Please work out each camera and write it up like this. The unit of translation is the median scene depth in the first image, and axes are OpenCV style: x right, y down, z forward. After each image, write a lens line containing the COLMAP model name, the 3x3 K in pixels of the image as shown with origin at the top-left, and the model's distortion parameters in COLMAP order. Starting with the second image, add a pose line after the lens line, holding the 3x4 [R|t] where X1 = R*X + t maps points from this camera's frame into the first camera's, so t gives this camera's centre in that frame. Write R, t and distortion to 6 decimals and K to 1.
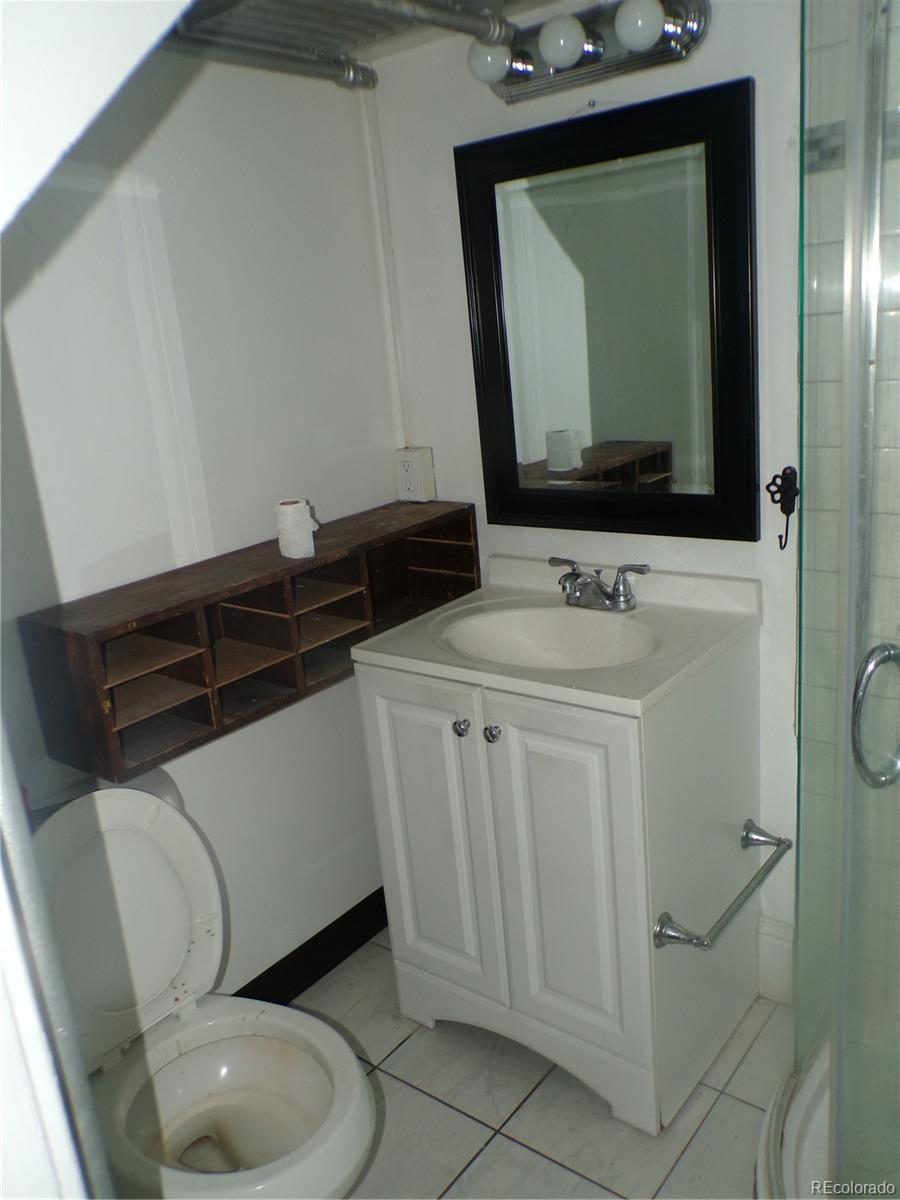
lens RADIAL K [[993.0, 0, 456.2], [0, 993.0, 607.8], [0, 0, 1]] dist [-0.018689, 0.017203]
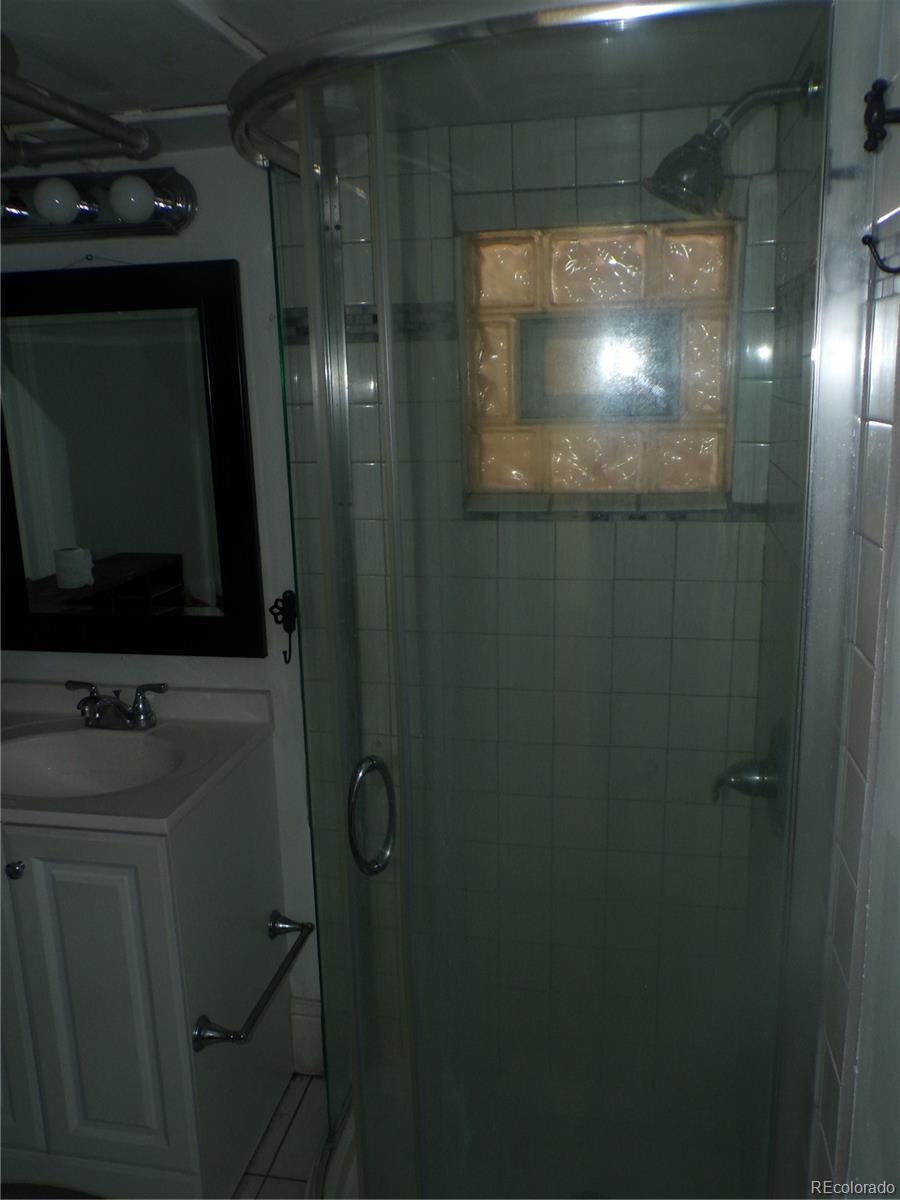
lens RADIAL K [[993.0, 0, 456.2], [0, 993.0, 607.8], [0, 0, 1]] dist [-0.018689, 0.017203]
pose [[0.886294, -0.037311, 0.461618, -0.018034], [0.075229, 0.995110, -0.064008, -0.033790], [-0.456972, 0.091457, 0.884767, -0.087286]]
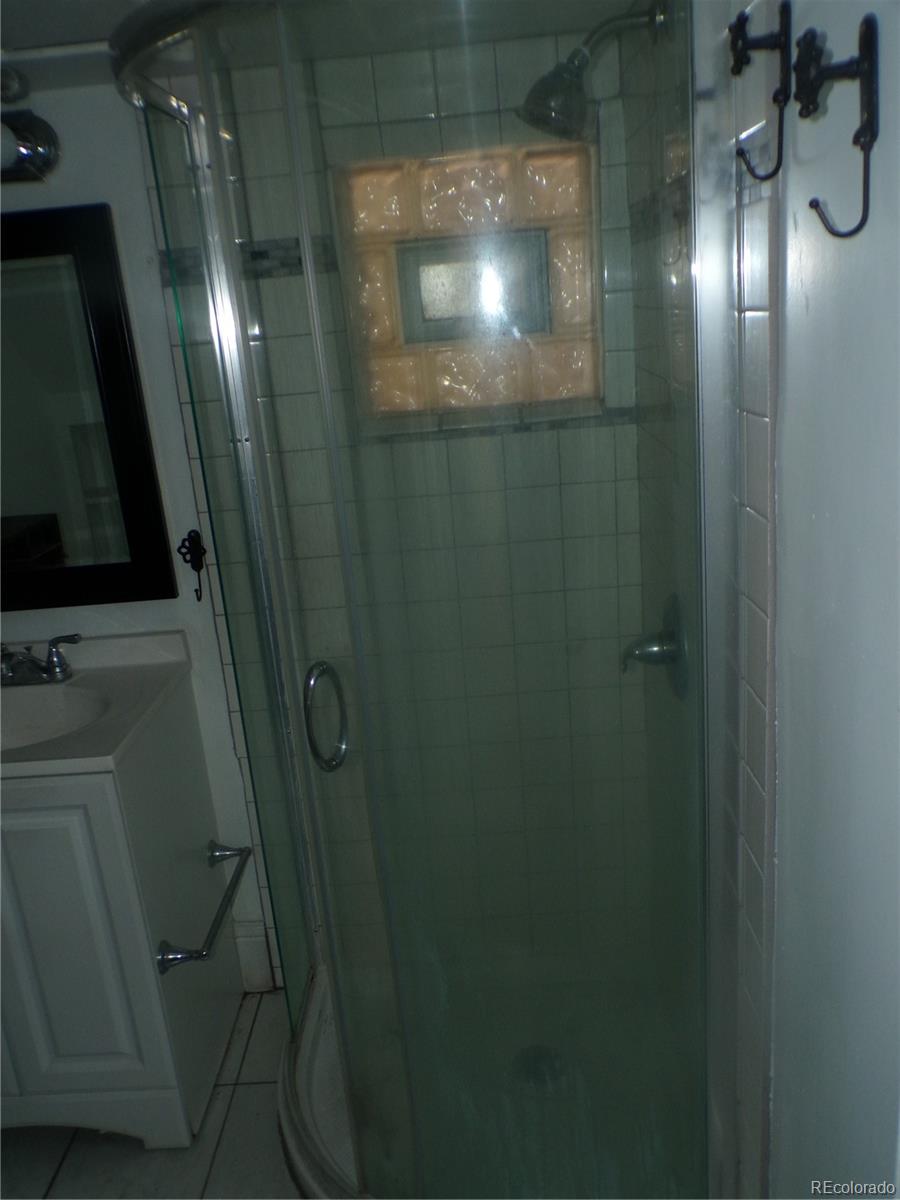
lens RADIAL K [[993.0, 0, 456.2], [0, 993.0, 607.8], [0, 0, 1]] dist [-0.018689, 0.017203]
pose [[0.798113, -0.153229, 0.582697, -0.103621], [0.180983, 0.983428, 0.010718, -0.008914], [-0.574683, 0.096904, 0.812619, -0.108967]]
